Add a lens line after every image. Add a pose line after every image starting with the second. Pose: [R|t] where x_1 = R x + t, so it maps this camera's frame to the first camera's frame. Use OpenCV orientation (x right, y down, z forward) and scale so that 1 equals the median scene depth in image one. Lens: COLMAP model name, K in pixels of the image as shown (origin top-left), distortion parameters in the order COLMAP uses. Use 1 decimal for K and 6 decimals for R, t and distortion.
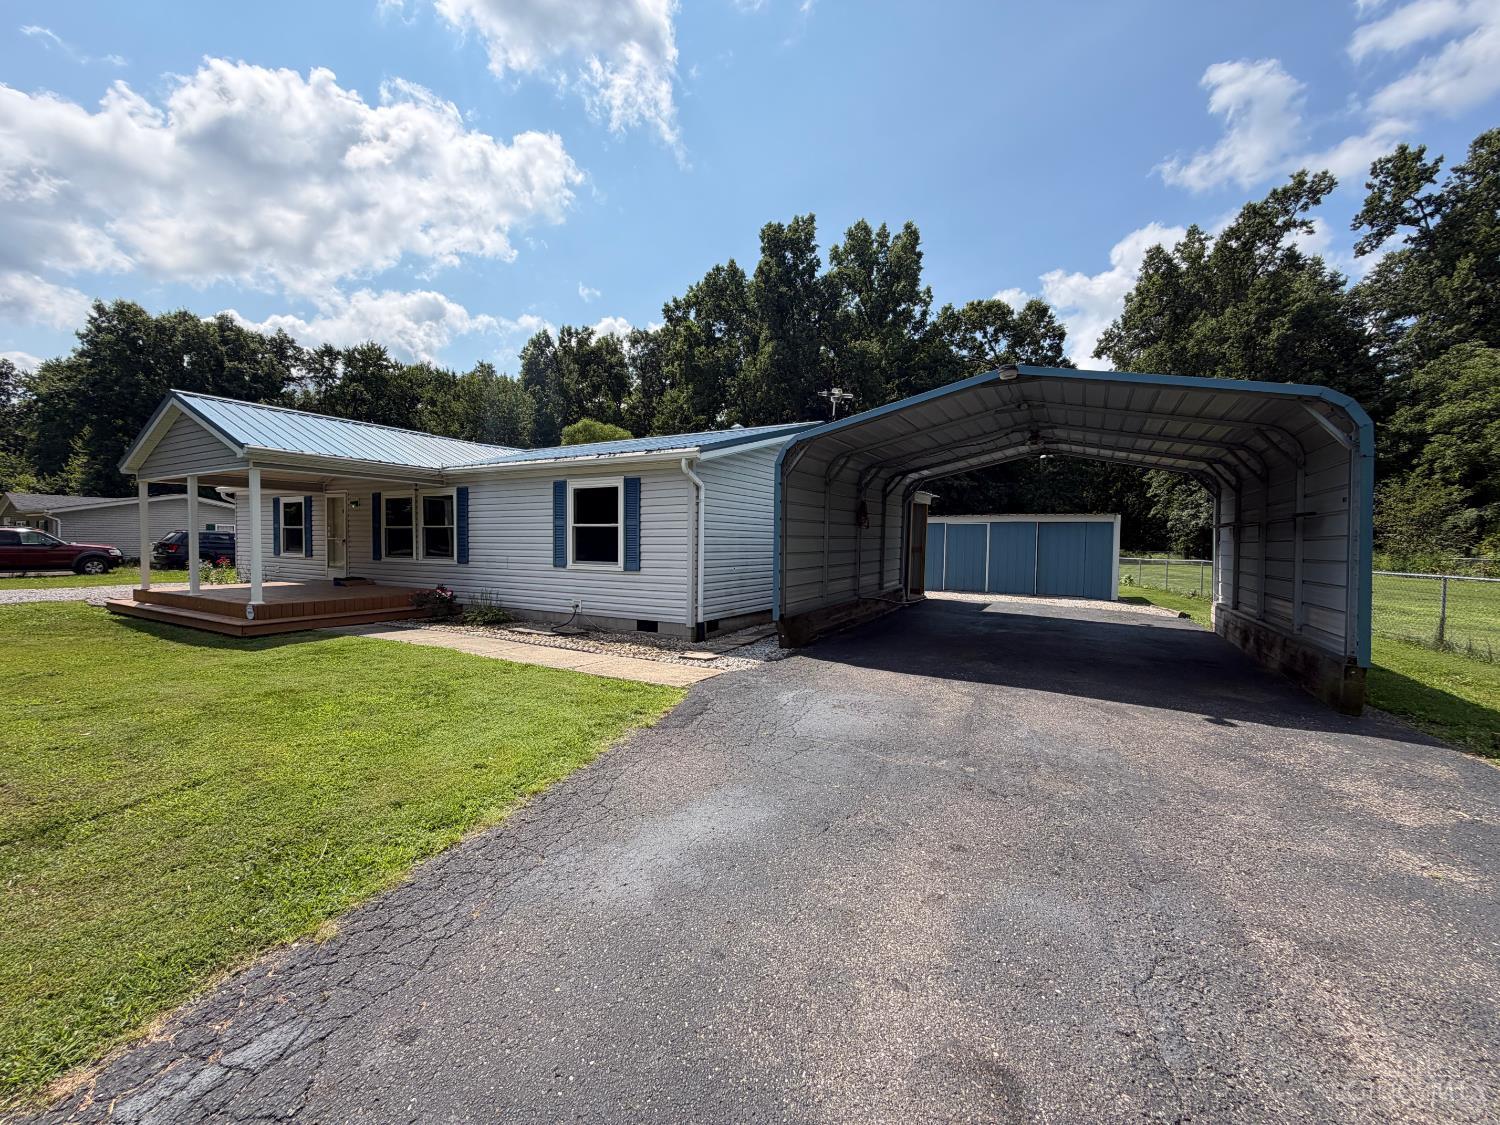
lens RADIAL K [[599.8, 0, 743.9], [0, 599.8, 567.4], [0, 0, 1]] dist [0.005275, 0.000764]
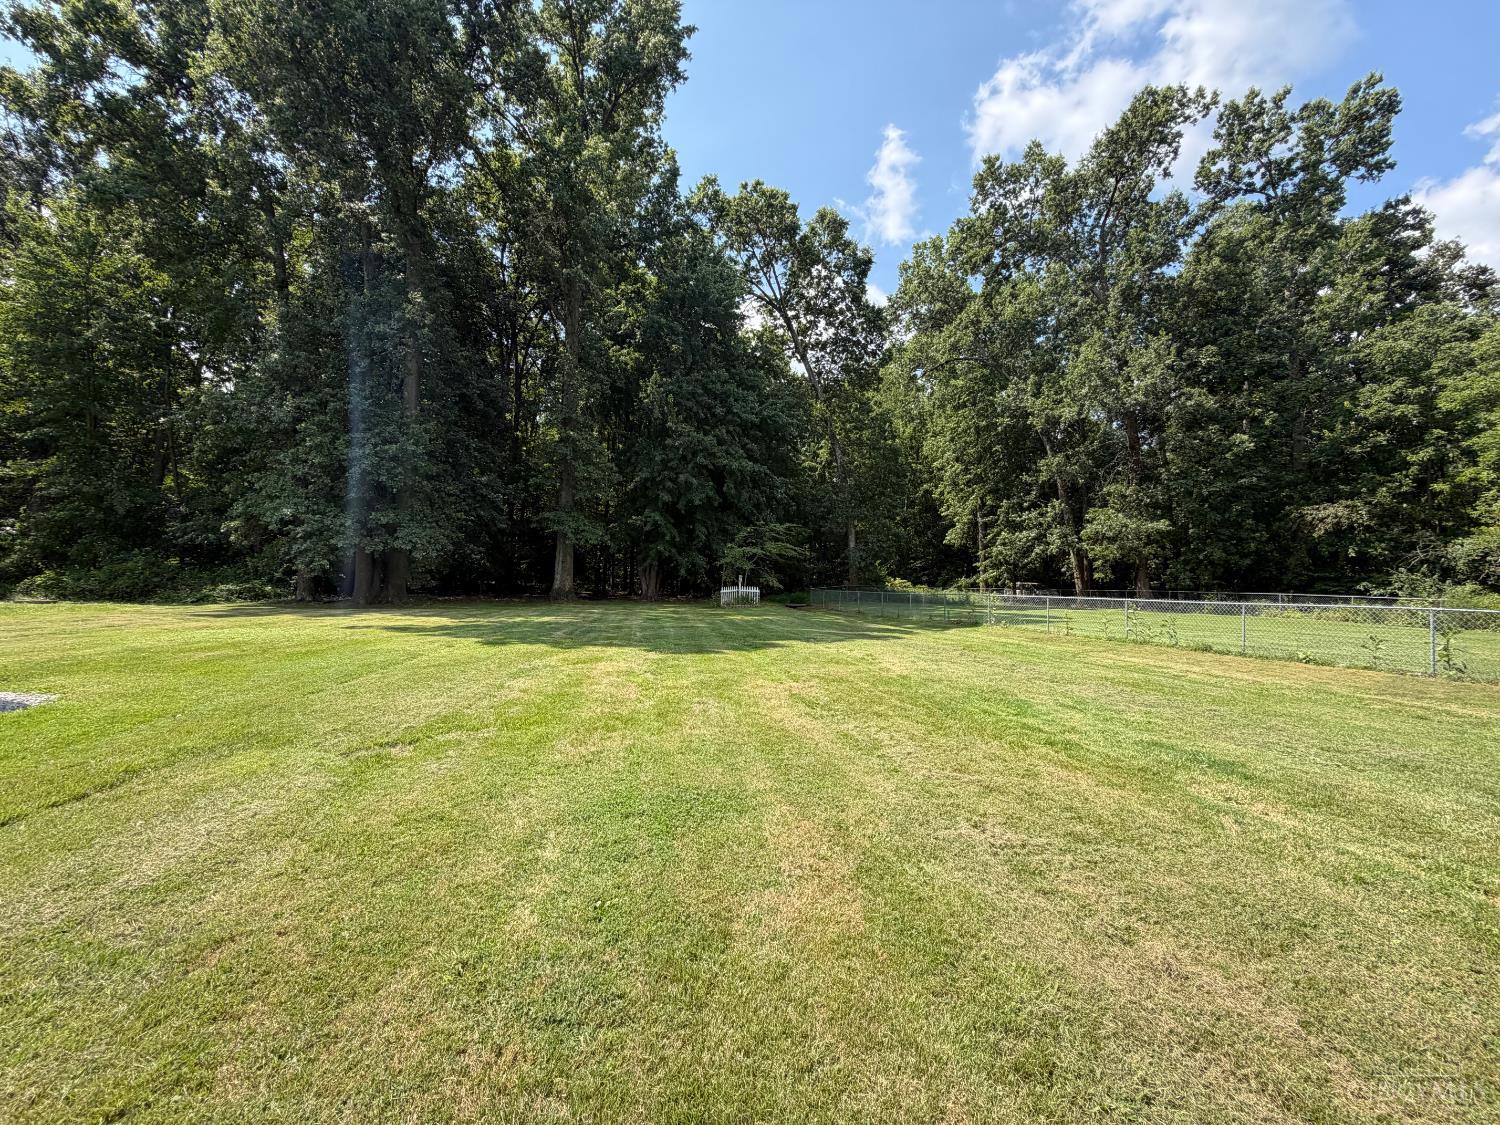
lens RADIAL K [[599.8, 0, 743.9], [0, 599.8, 567.4], [0, 0, 1]] dist [0.005275, 0.000764]
pose [[0.862886, 0.025489, 0.504755, 0.099509], [0.004398, 0.998311, -0.057931, -0.014568], [-0.505379, 0.052208, 0.861316, 0.643022]]
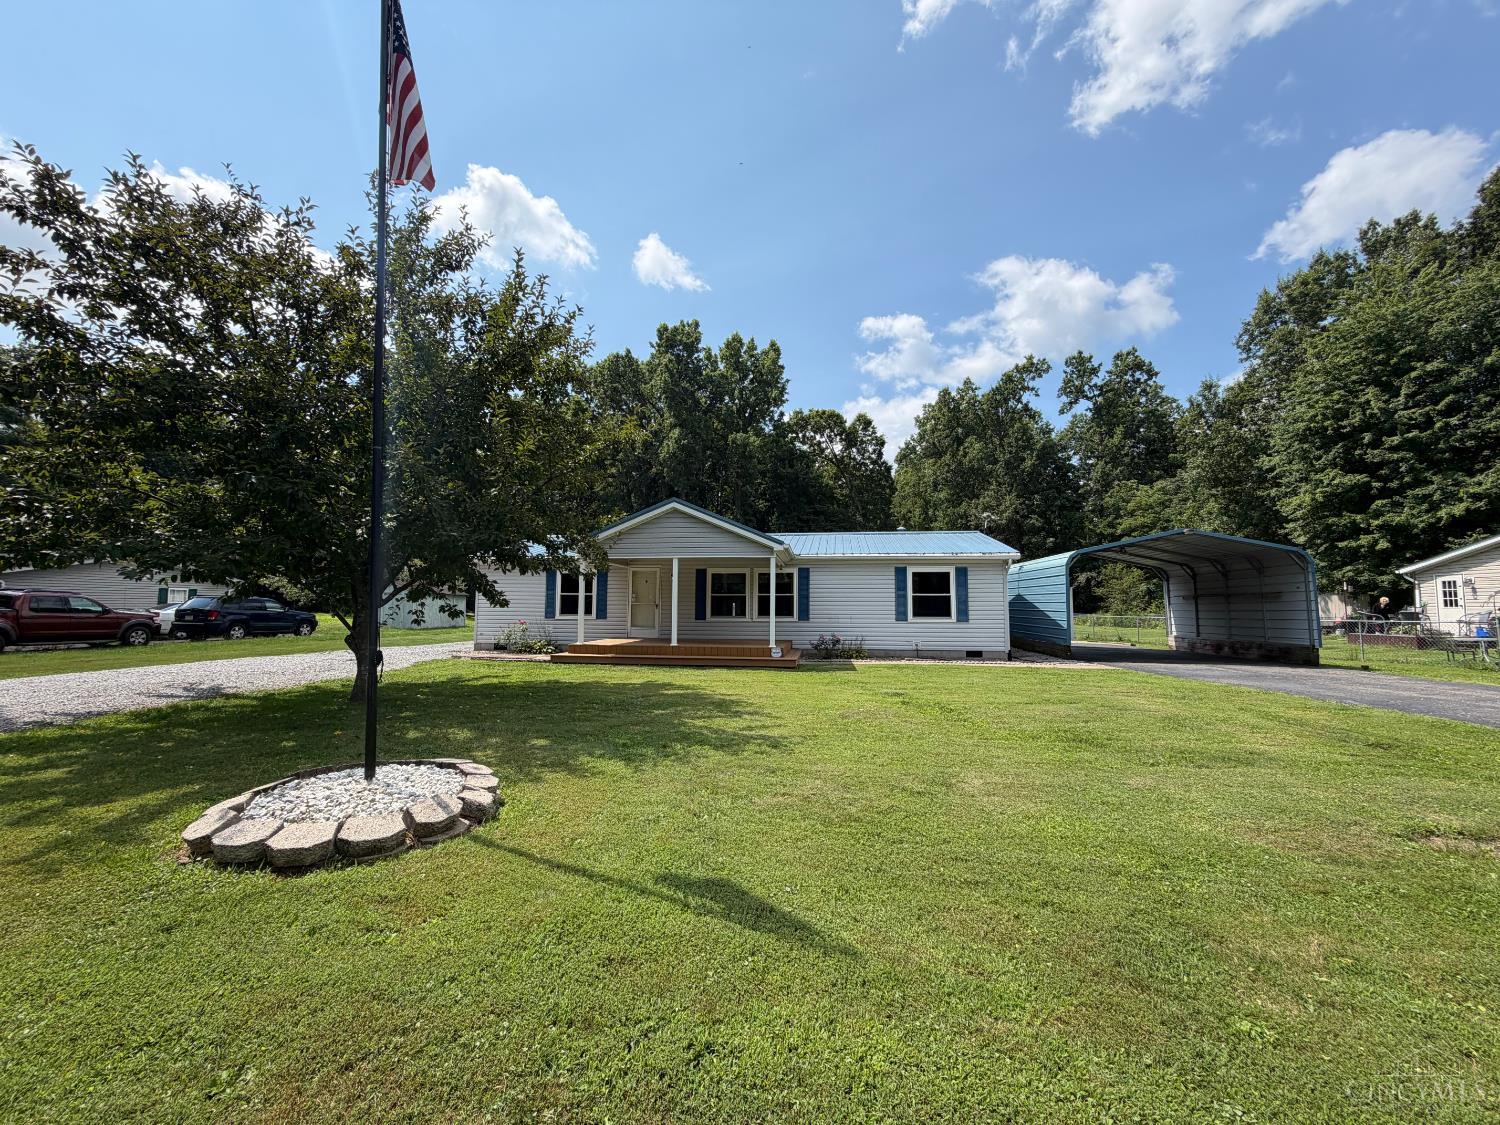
lens RADIAL K [[607.9, 0, 750.0], [0, 607.9, 562.5], [0, 0, 1]] dist [0.001348, 0.000234]
pose [[0.931366, 0.023058, 0.363352, -0.242928], [0.019833, 0.993298, -0.113870, 0.004149], [-0.363543, 0.113261, 0.924667, -0.069104]]
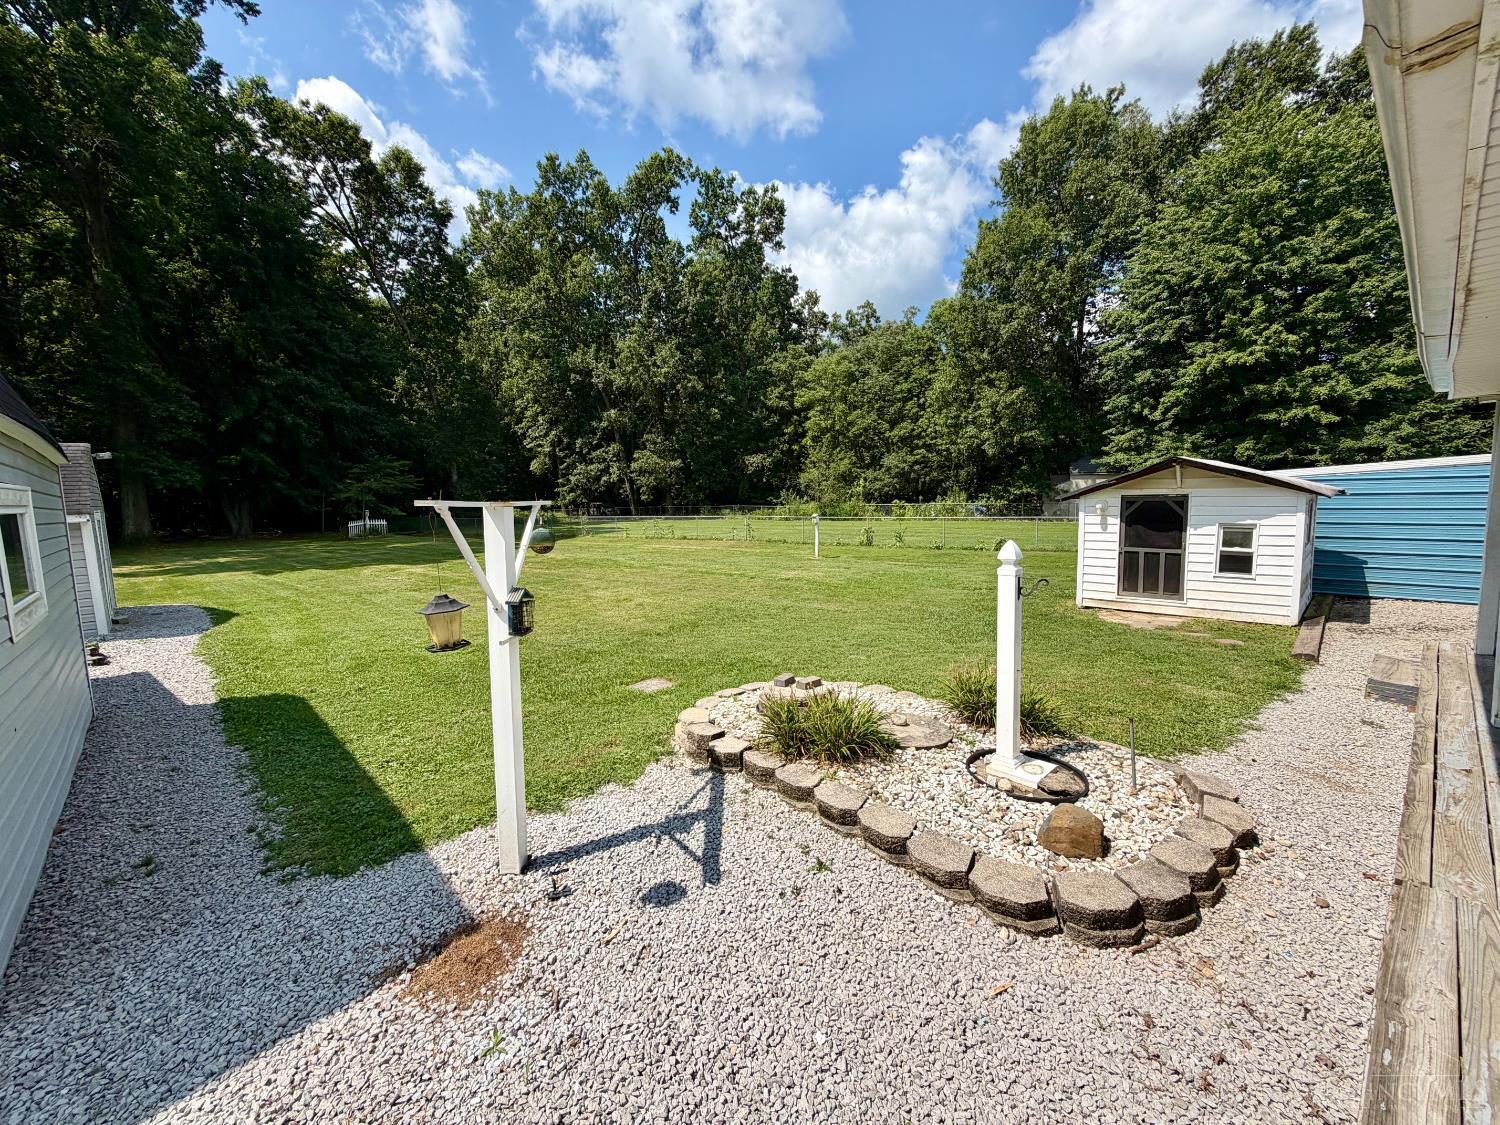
lens RADIAL K [[607.9, 0, 750.0], [0, 607.9, 562.5], [0, 0, 1]] dist [0.001348, 0.000234]
pose [[0.326268, -0.110514, 0.938795, -0.122821], [0.059718, 0.993568, 0.096208, -0.023146], [-0.943389, 0.024674, 0.330770, 0.523156]]
